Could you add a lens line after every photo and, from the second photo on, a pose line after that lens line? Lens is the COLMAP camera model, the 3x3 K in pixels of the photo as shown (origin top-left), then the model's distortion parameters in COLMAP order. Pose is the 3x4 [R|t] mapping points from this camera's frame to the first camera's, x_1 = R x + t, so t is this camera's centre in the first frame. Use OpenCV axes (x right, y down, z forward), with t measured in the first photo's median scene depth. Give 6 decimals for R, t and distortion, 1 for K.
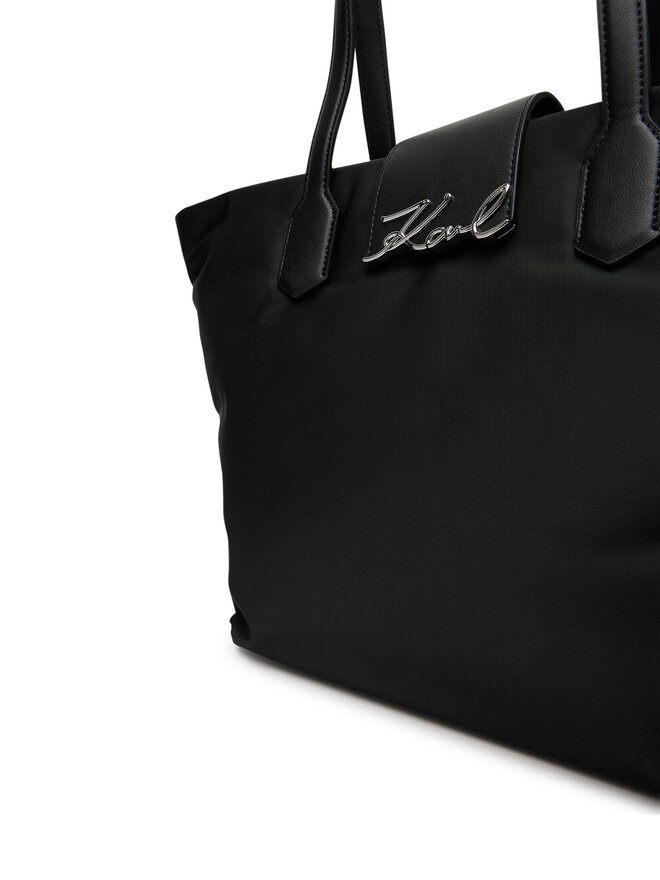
lens RADIAL K [[684.4, 0, 330.0], [0, 684.4, 440.0], [0, 0, 1]] dist [-0.065334, 0.000587]
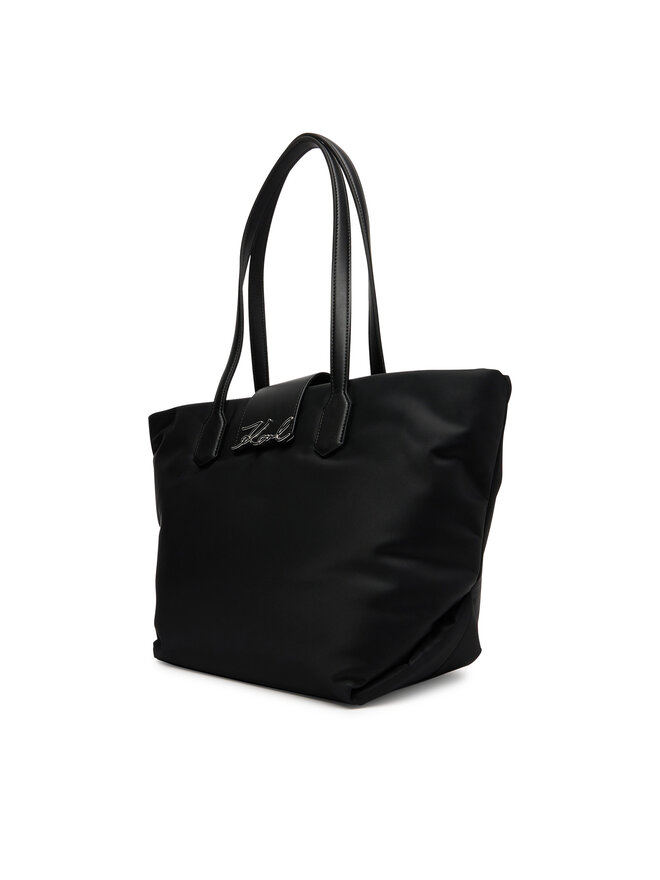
lens RADIAL K [[684.4, 0, 330.0], [0, 684.4, 440.0], [0, 0, 1]] dist [-0.065334, 0.000587]
pose [[0.999159, 0.040205, -0.008029, 0.331536], [-0.040954, 0.969495, -0.241664, 0.176446], [-0.001932, 0.241790, 0.970327, -0.906165]]
